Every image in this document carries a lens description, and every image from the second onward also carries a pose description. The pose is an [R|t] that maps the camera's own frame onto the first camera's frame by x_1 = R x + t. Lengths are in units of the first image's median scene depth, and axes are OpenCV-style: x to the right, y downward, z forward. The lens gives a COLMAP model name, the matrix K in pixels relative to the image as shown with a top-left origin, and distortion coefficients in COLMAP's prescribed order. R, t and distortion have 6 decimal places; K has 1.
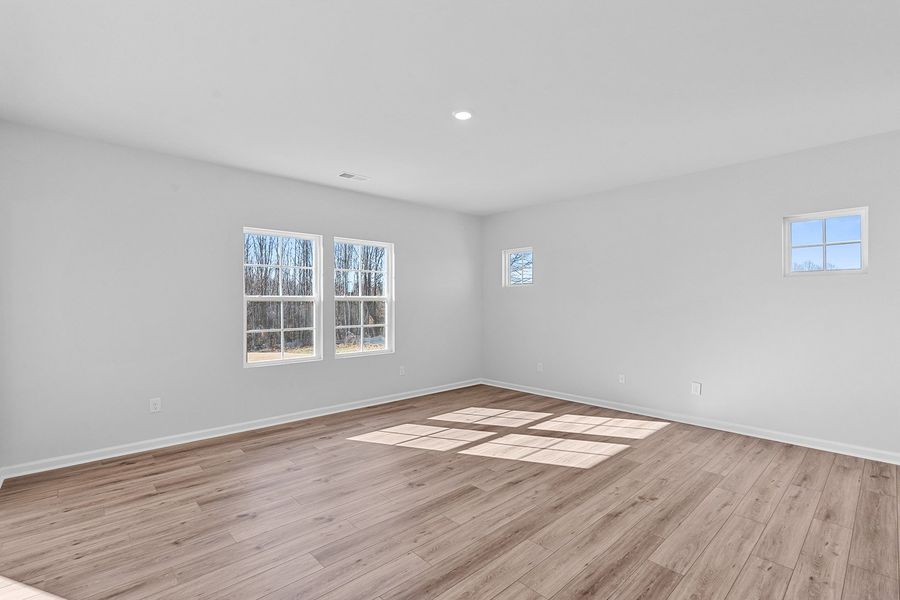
lens RADIAL K [[413.2, 0, 460.7], [0, 413.2, 301.3], [0, 0, 1]] dist [-0.001227, -0.000629]
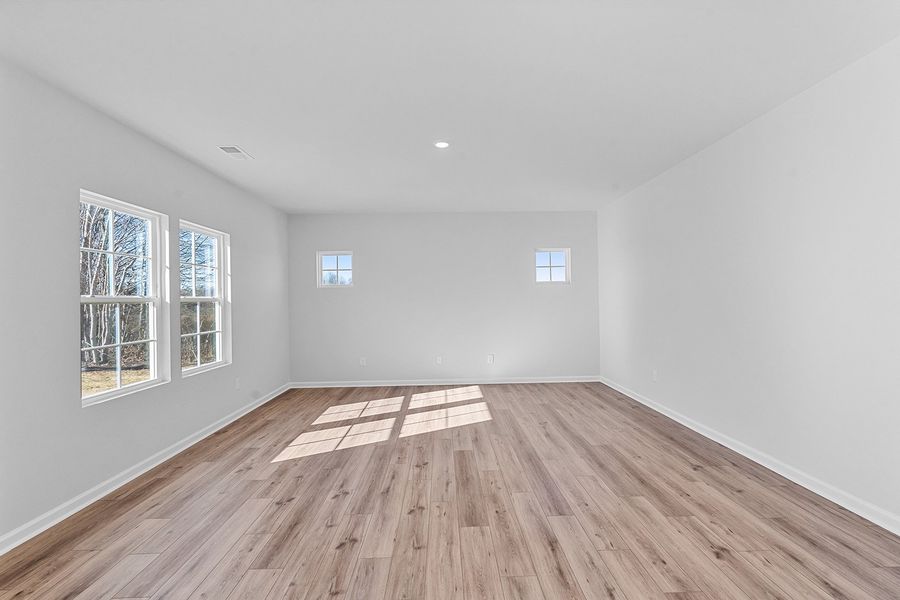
lens RADIAL K [[399.7, 0, 453.8], [0, 399.7, 298.5], [0, 0, 1]] dist [-0.018816, 0.000006]
pose [[0.662061, -0.002569, 0.749446, -0.585017], [0.013167, 0.999880, -0.008205, 0.006541], [-0.749334, 0.015300, 0.662015, 0.155796]]
